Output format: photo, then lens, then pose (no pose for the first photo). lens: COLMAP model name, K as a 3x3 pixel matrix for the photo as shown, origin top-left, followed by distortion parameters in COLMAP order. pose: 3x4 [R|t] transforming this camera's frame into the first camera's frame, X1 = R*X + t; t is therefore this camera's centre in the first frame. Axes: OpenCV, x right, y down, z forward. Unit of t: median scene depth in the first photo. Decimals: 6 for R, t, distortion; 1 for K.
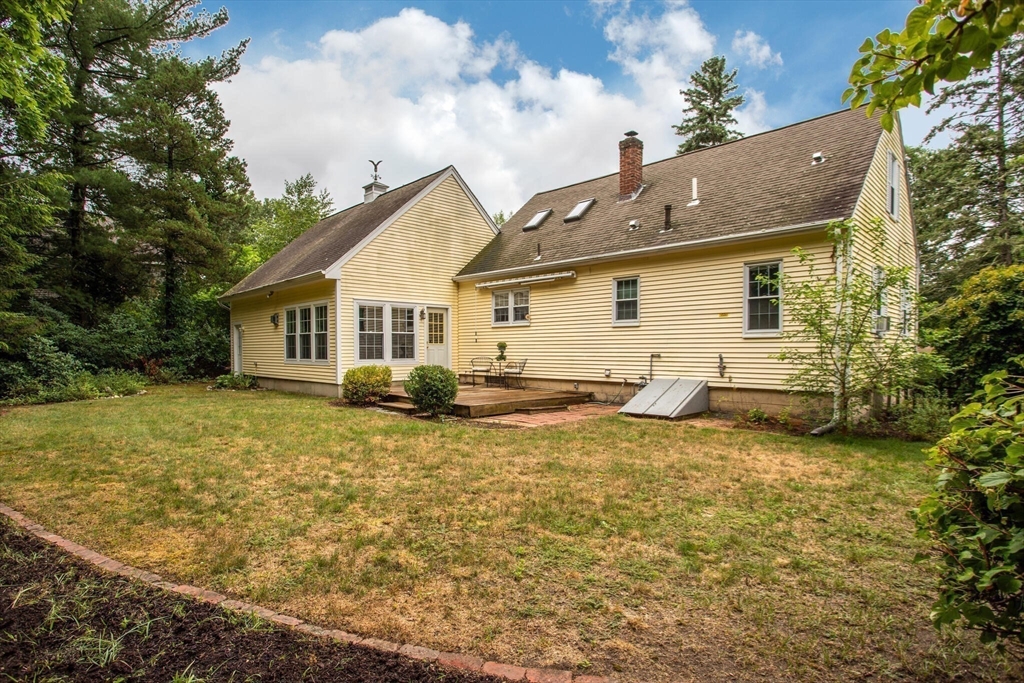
lens RADIAL K [[490.0, 0, 521.3], [0, 490.0, 360.0], [0, 0, 1]] dist [-0.003919, -0.000015]
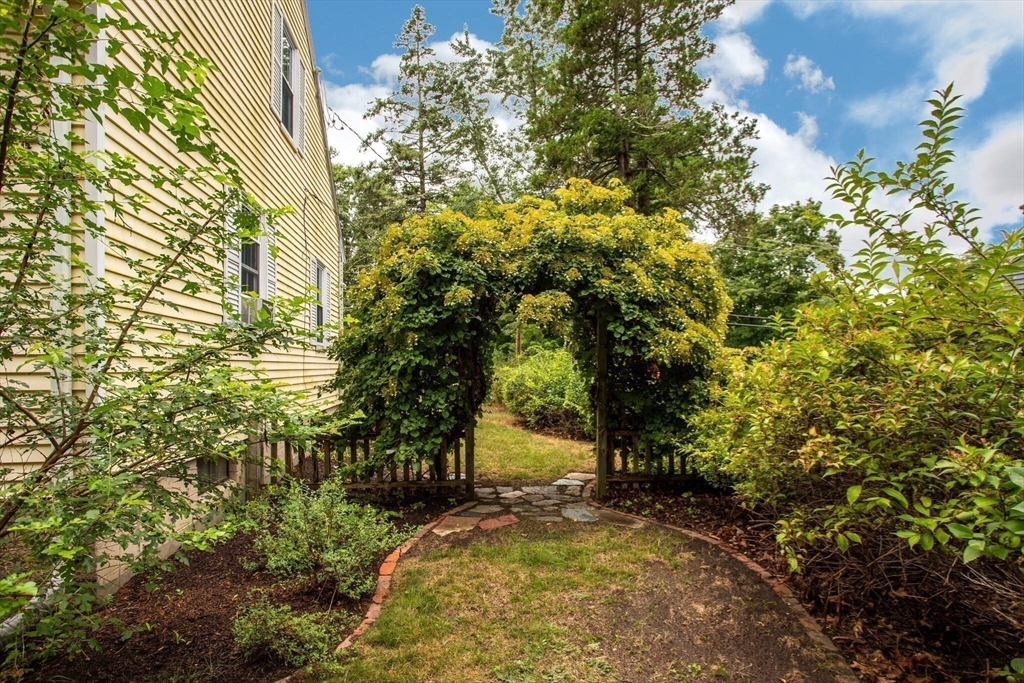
lens RADIAL K [[490.0, 0, 513.1], [0, 490.0, 347.1], [0, 0, 1]] dist [-0.003919, -0.000015]
pose [[0.573960, 0.024839, 0.818507, 0.585031], [0.028720, 0.998314, -0.050435, -0.010145], [-0.818380, 0.052455, 0.572279, 0.613238]]
